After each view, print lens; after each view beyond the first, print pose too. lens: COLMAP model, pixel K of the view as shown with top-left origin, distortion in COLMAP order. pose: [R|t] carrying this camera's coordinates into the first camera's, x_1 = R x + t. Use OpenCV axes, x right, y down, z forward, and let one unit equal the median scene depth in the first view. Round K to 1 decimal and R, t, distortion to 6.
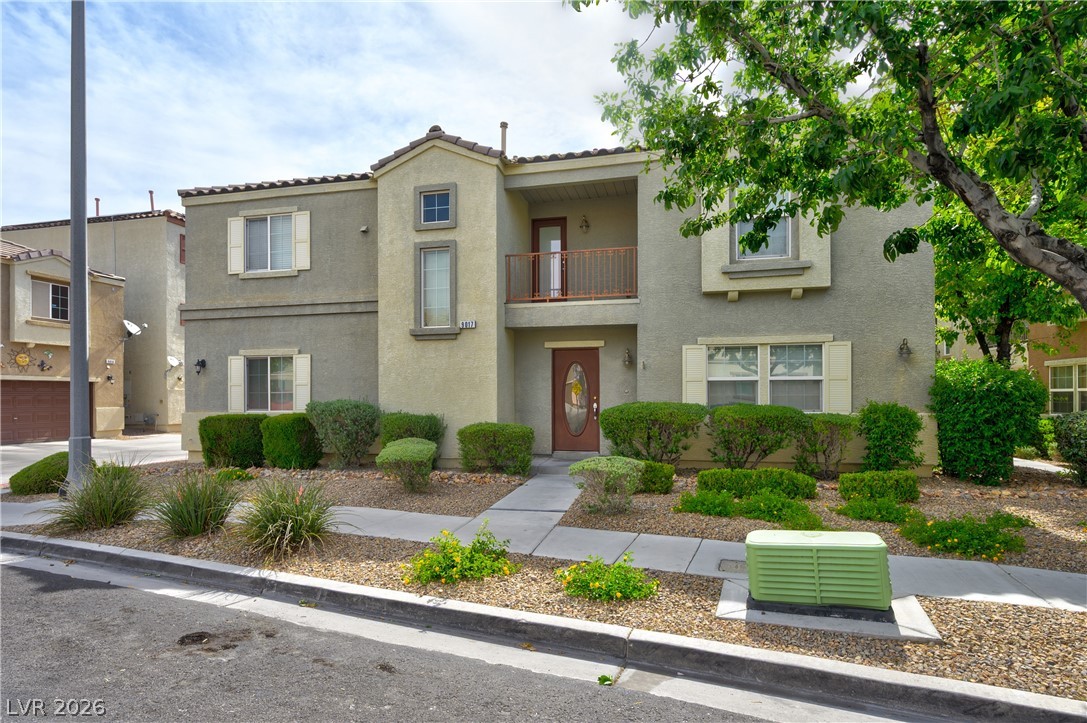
lens RADIAL K [[491.2, 0, 562.3], [0, 491.2, 390.1], [0, 0, 1]] dist [0.001394, -0.000158]
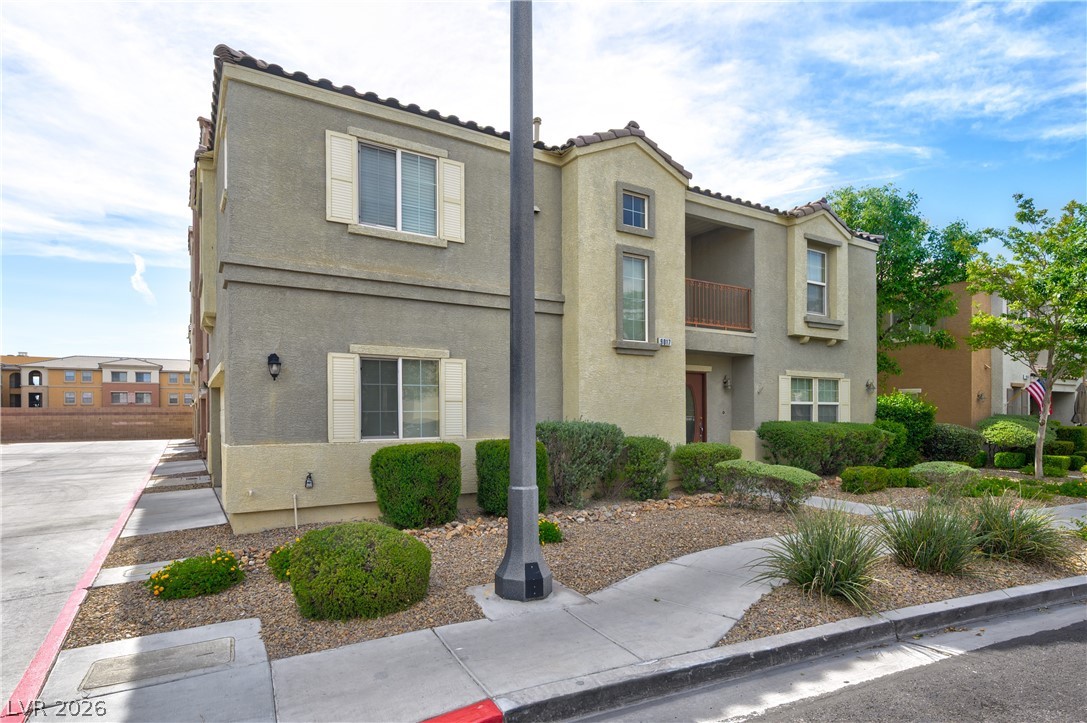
lens RADIAL K [[491.2, 0, 551.6], [0, 491.2, 410.6], [0, 0, 1]] dist [0.001394, -0.000158]
pose [[0.780144, 0.006674, 0.625564, -0.938978], [-0.006719, 0.999975, -0.002289, 0.004386], [-0.625563, -0.002417, 0.780170, 0.375462]]
